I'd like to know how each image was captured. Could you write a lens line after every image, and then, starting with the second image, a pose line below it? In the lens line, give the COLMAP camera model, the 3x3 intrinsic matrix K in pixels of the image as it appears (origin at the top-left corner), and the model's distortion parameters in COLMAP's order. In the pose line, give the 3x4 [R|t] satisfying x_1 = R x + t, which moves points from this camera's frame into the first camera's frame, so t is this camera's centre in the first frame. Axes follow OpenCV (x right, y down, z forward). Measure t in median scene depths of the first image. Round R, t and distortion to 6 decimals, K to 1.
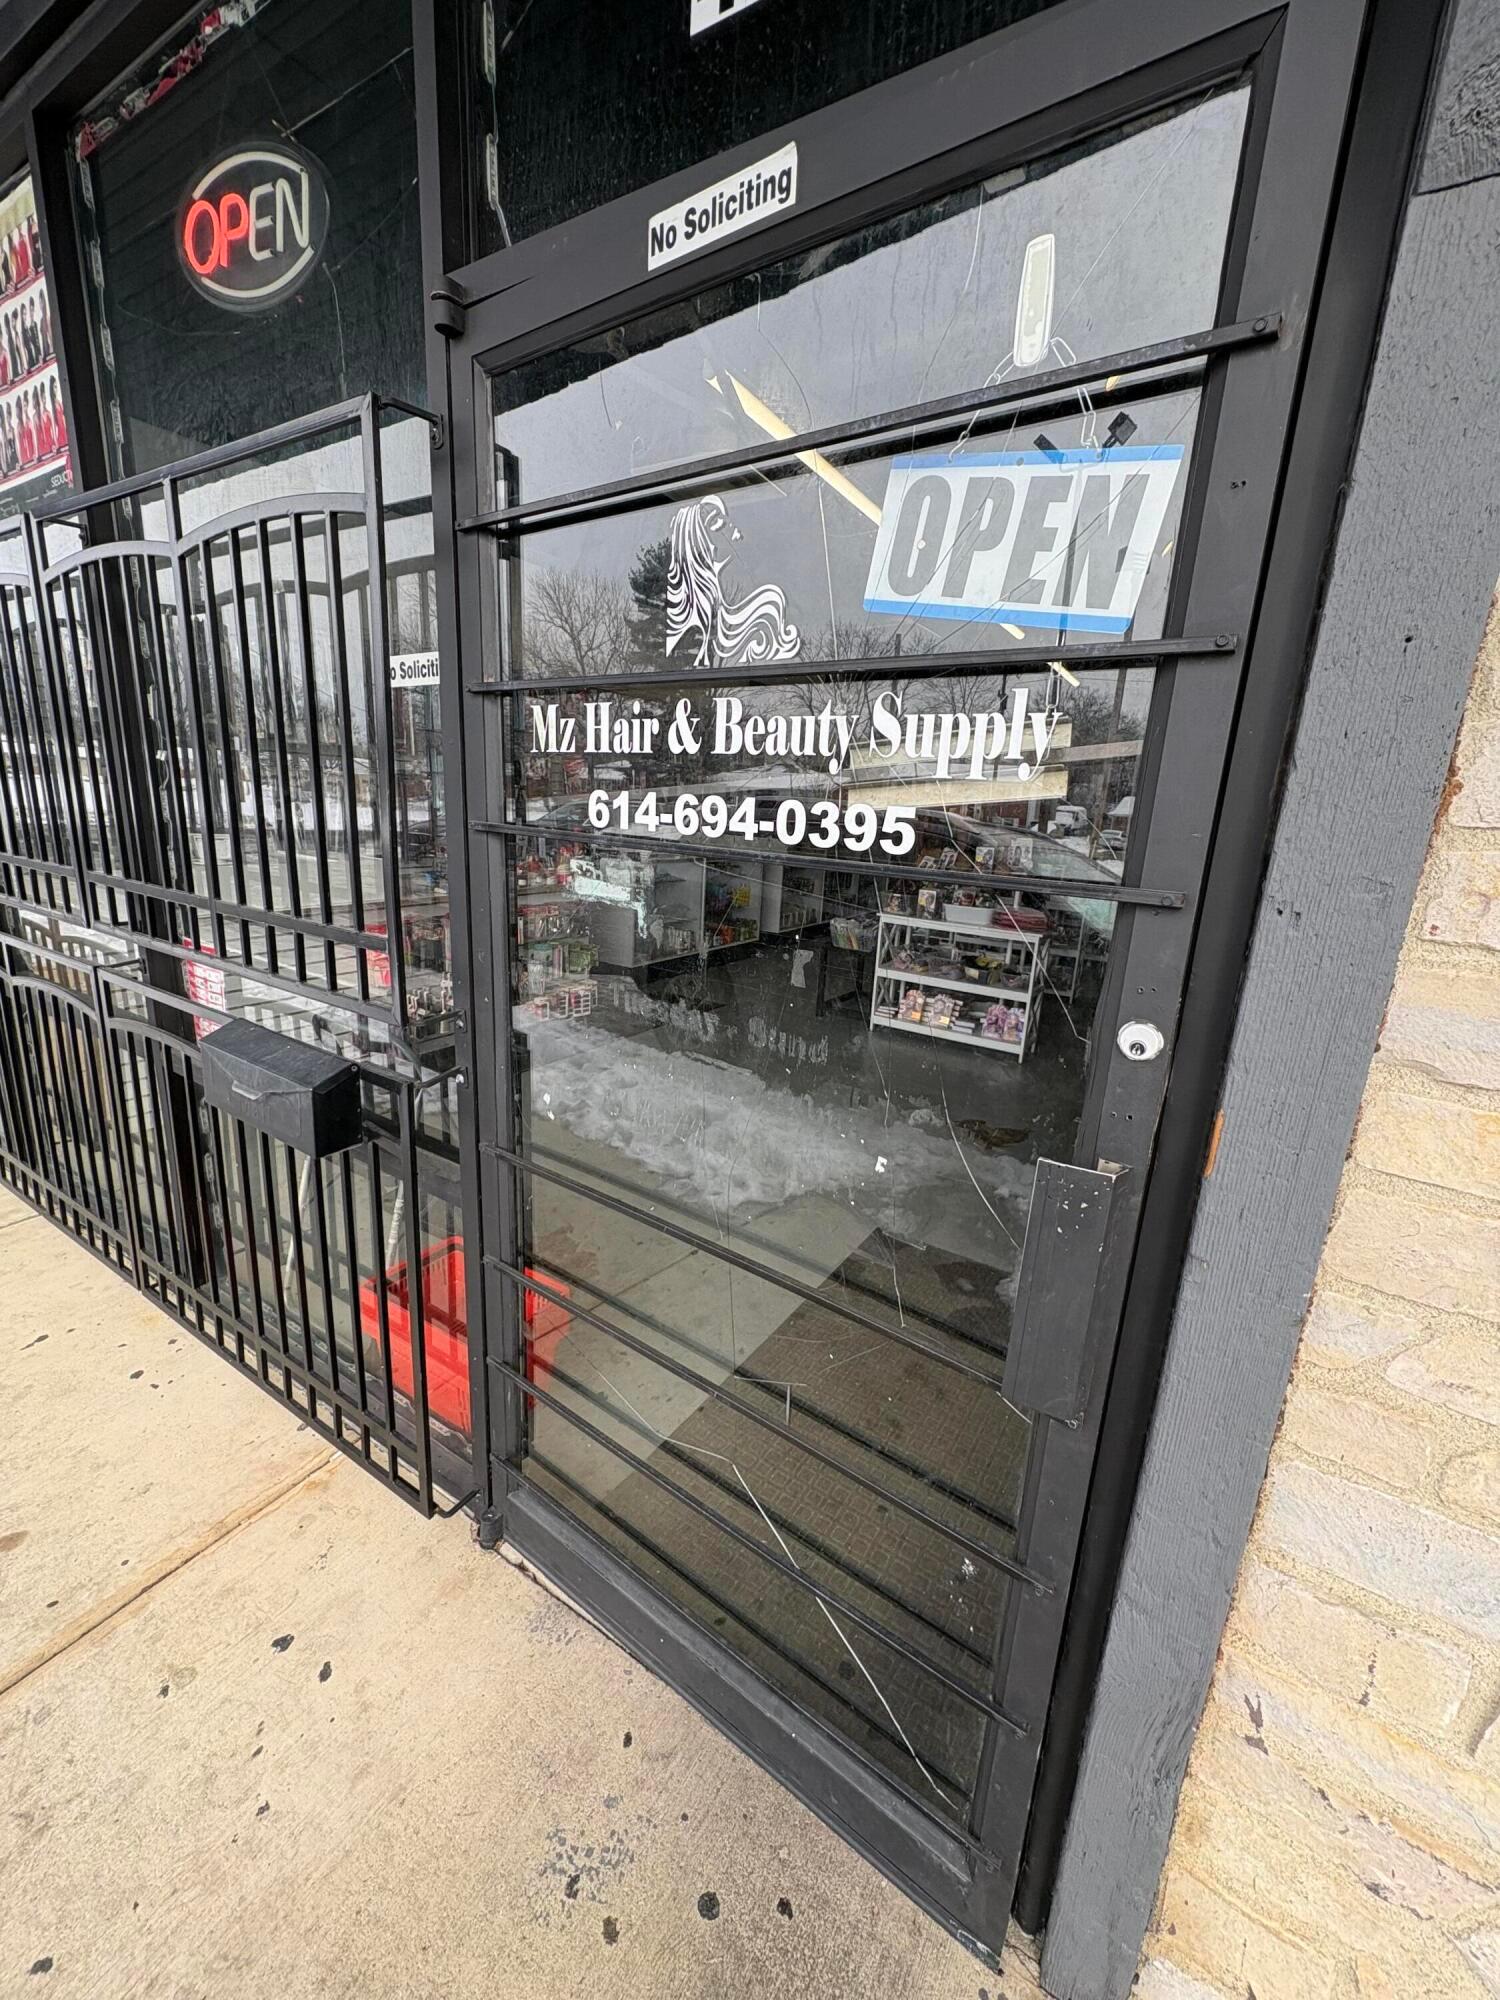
lens RADIAL K [[800.4, 0, 747.6], [0, 800.4, 1011.9], [0, 0, 1]] dist [-0.000423, -0.005112]
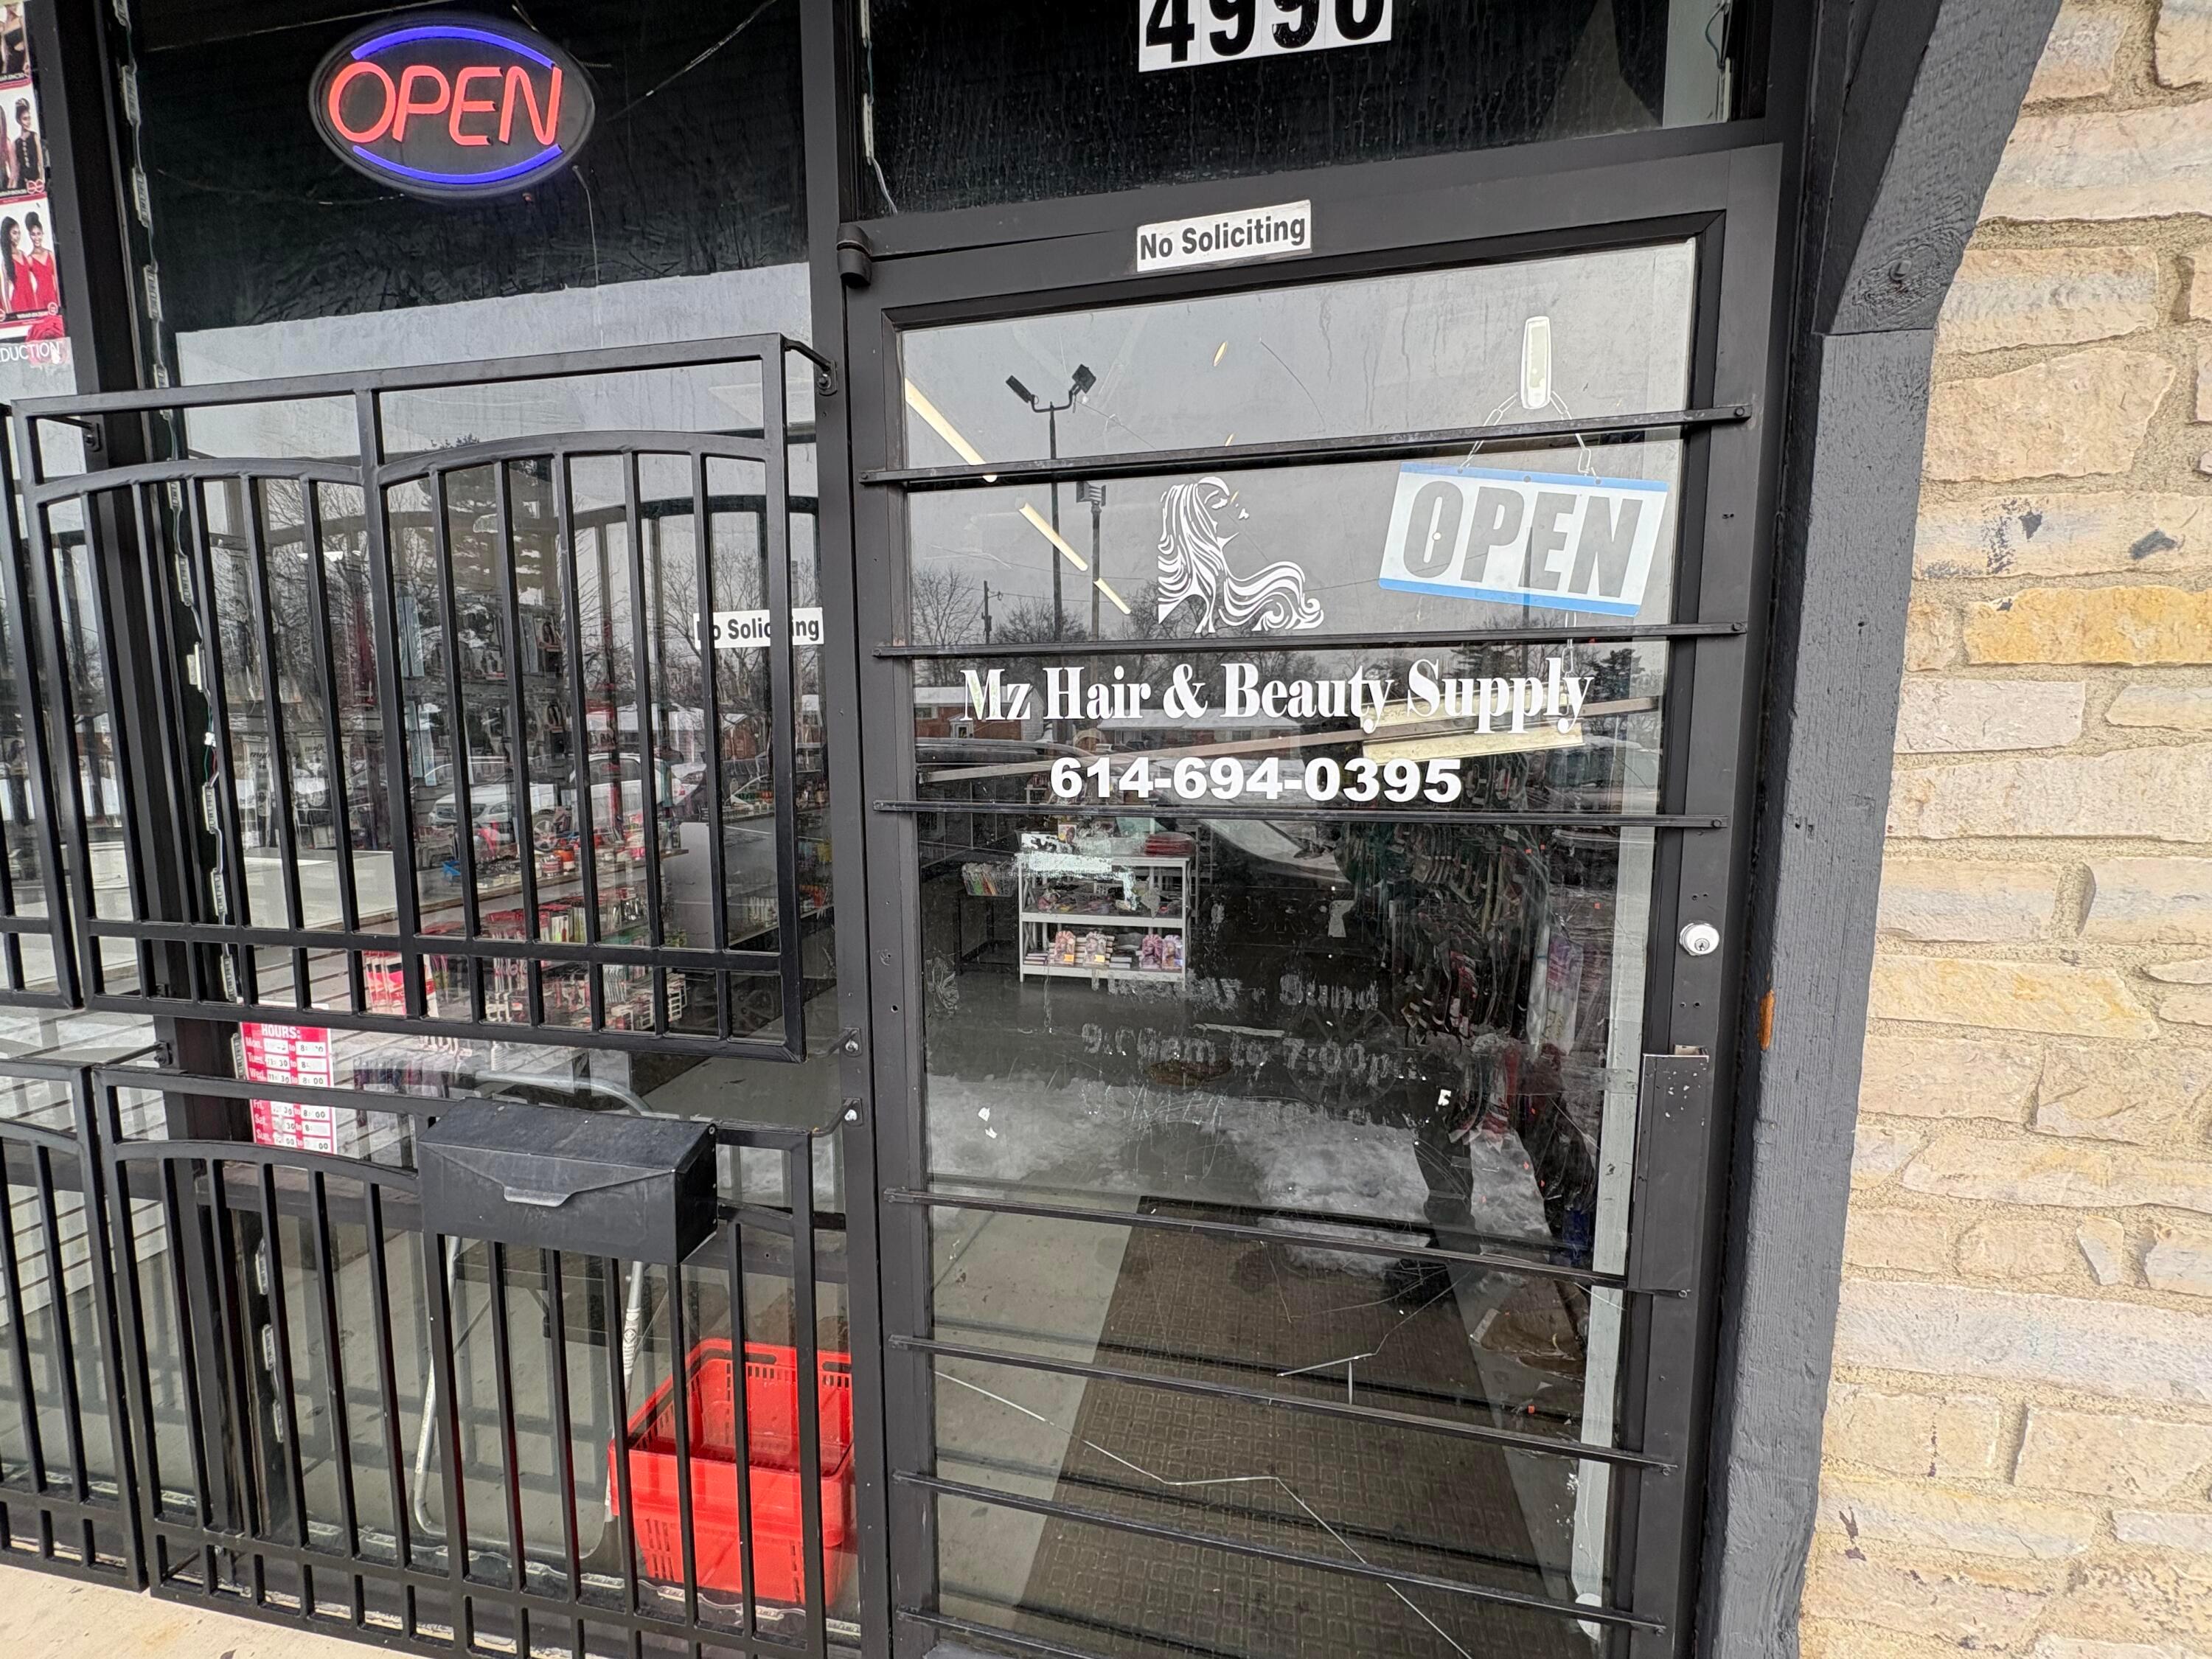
lens RADIAL K [[885.2, 0, 1113.2], [0, 885.2, 828.8], [0, 0, 1]] dist [-0.000423, -0.005112]
pose [[0.921729, -0.090612, 0.377100, -0.634306], [0.144567, 0.982521, -0.117272, -0.082673], [-0.359883, 0.162609, 0.918718, 0.067799]]
